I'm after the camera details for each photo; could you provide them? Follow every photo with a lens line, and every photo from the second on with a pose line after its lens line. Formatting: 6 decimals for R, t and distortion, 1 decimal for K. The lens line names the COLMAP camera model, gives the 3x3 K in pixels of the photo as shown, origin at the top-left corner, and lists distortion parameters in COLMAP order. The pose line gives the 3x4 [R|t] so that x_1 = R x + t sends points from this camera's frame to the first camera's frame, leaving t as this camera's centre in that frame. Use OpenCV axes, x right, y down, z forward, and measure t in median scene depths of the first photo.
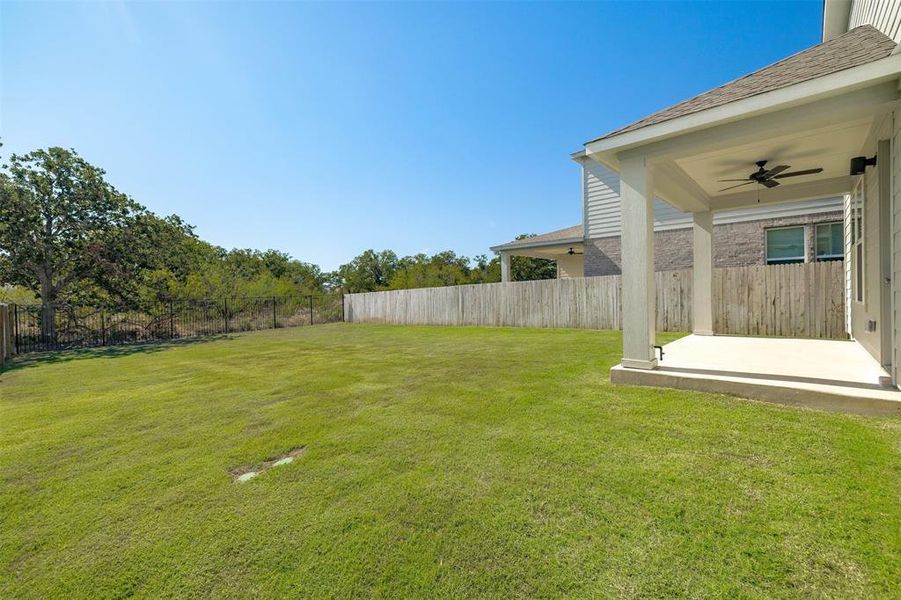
lens RADIAL K [[378.6, 0, 448.8], [0, 378.6, 295.4], [0, 0, 1]] dist [0.001410, -0.000426]
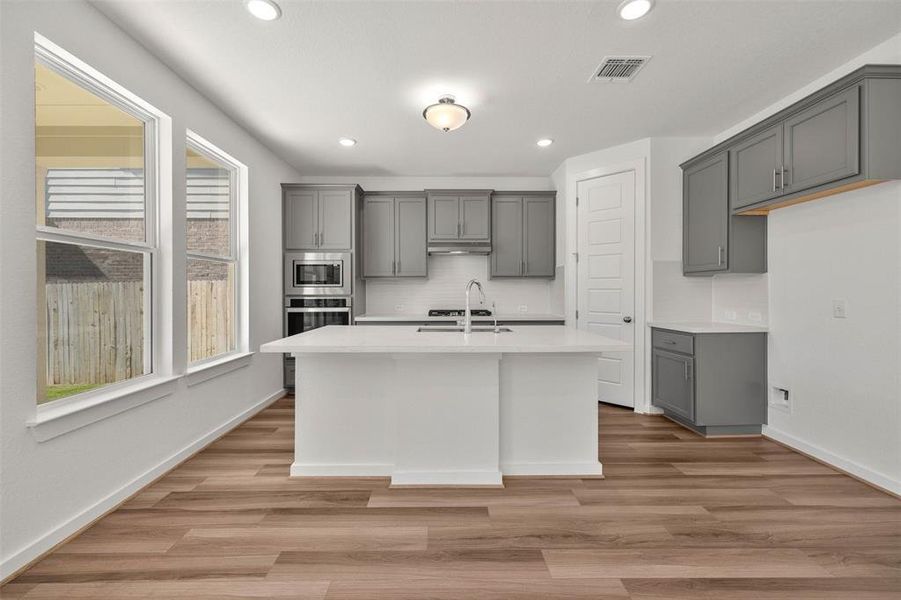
lens RADIAL K [[378.6, 0, 447.9], [0, 378.6, 296.1], [0, 0, 1]] dist [0.001410, -0.000426]
pose [[0.712614, 0.013412, 0.701428, 0.304248], [-0.007533, 0.999906, -0.011466, -0.022428], [-0.701516, 0.002887, 0.712648, 0.133578]]
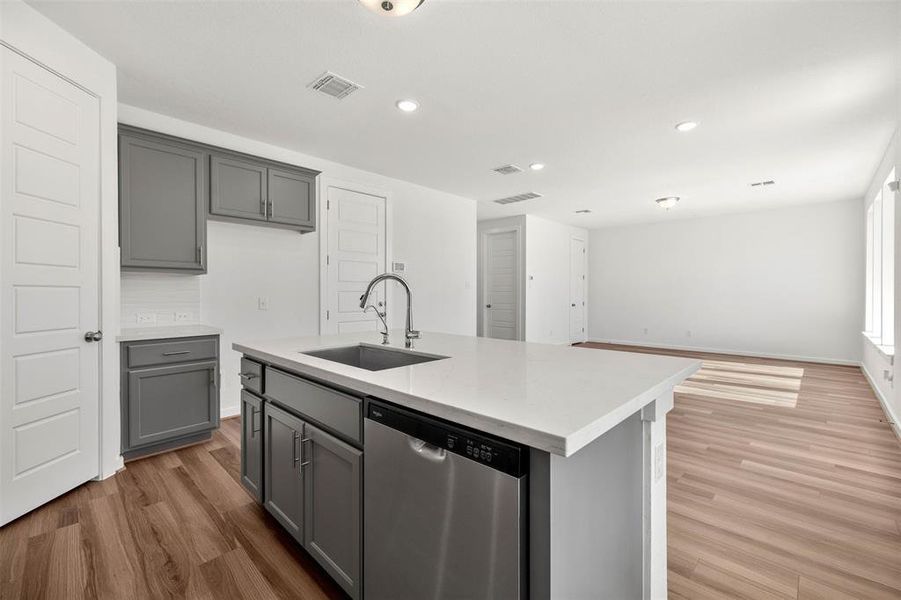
lens RADIAL K [[378.6, 0, 448.6], [0, 378.6, 294.7], [0, 0, 1]] dist [0.001410, -0.000426]
pose [[-0.999606, 0.026538, 0.009185, 0.401223], [0.026600, 0.999624, 0.006678, -0.024211], [-0.009004, 0.006920, -0.999936, 0.342539]]
